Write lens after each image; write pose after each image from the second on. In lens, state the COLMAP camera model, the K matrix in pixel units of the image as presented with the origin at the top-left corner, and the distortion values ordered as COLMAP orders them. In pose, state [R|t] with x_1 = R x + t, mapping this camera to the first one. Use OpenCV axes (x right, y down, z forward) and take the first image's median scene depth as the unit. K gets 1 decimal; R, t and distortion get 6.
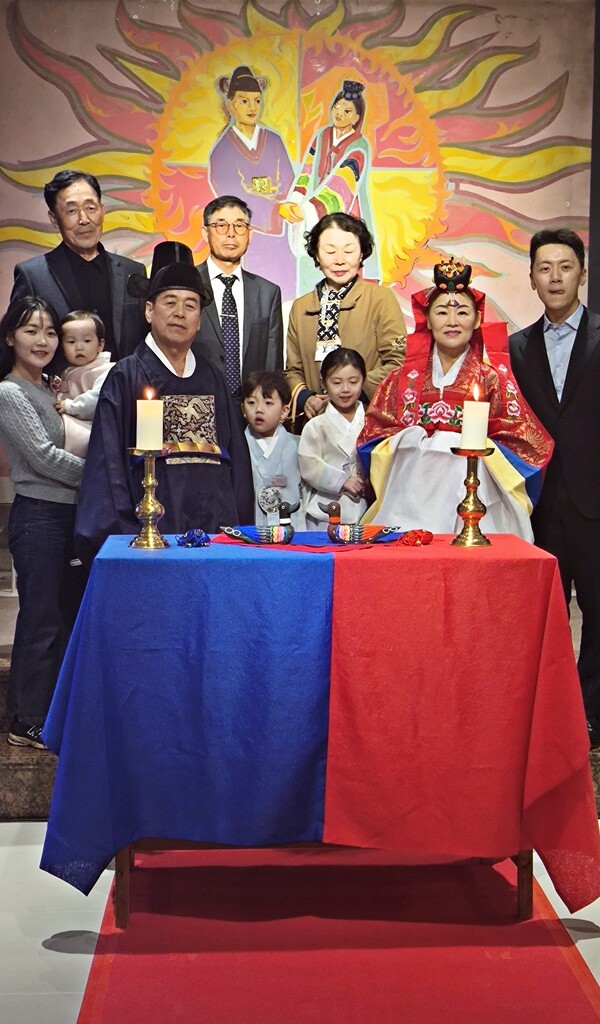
lens RADIAL K [[1457.3, 0, 308.2], [0, 1457.3, 511.9], [0, 0, 1]] dist [0.079728, 0.000000]
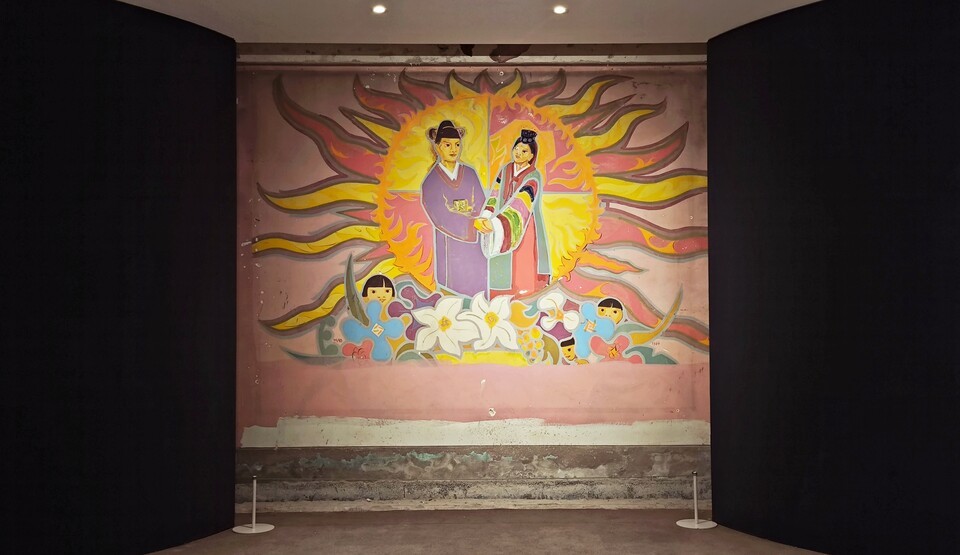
lens RADIAL K [[868.9, 0, 476.3], [0, 868.9, 278.2], [0, 0, 1]] dist [0.003771, 0.000613]
pose [[0.999730, -0.008363, -0.021665, -0.000987], [0.005338, 0.990681, -0.136101, -0.050318], [0.022601, 0.135949, 0.990458, 0.227058]]
